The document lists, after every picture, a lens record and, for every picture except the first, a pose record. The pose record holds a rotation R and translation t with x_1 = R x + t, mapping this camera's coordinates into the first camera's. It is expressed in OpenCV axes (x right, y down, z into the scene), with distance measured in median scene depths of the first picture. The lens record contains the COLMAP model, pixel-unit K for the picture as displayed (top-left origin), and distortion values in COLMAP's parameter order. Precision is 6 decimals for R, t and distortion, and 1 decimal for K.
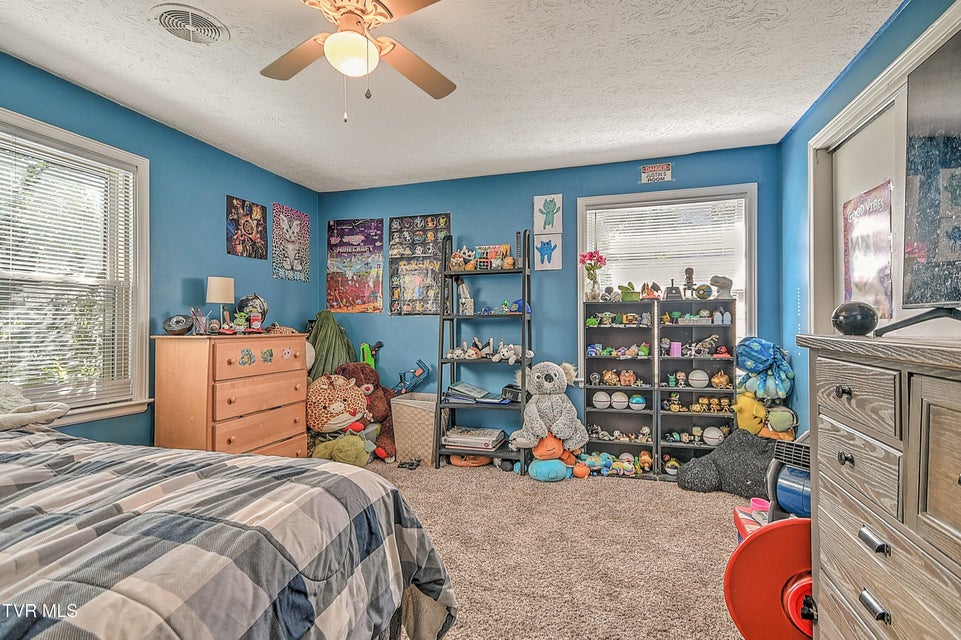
lens RADIAL K [[475.0, 0, 475.5], [0, 475.0, 319.6], [0, 0, 1]] dist [0.033975, -0.003055]
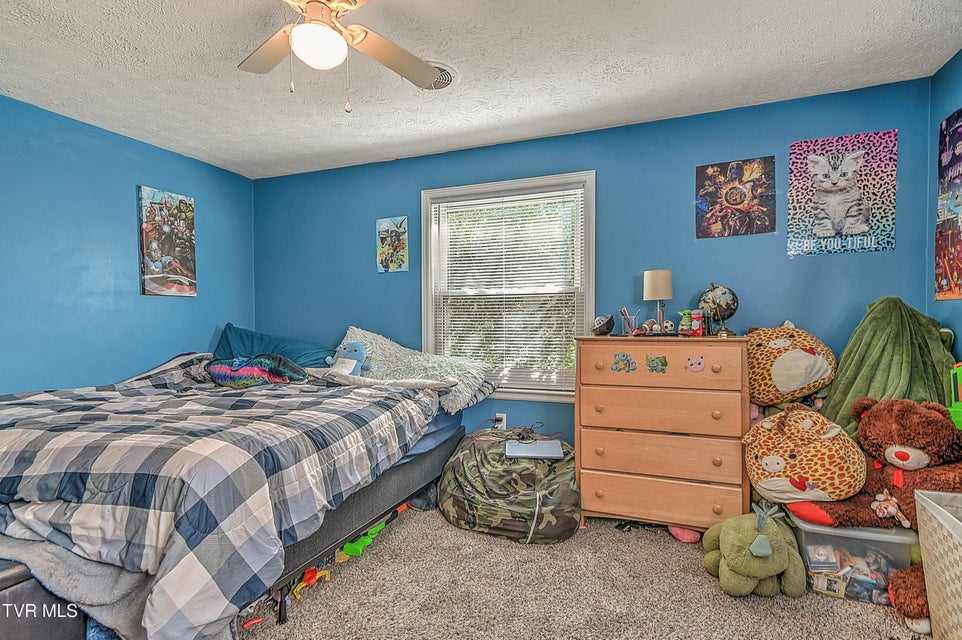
lens RADIAL K [[475.5, 0, 470.4], [0, 475.5, 329.6], [0, 0, 1]] dist [0.033975, -0.003055]
pose [[-0.076621, 0.009531, -0.997015, 0.329061], [0.015239, 0.999849, 0.008387, 0.006473], [0.996944, -0.014551, -0.076754, 0.657480]]
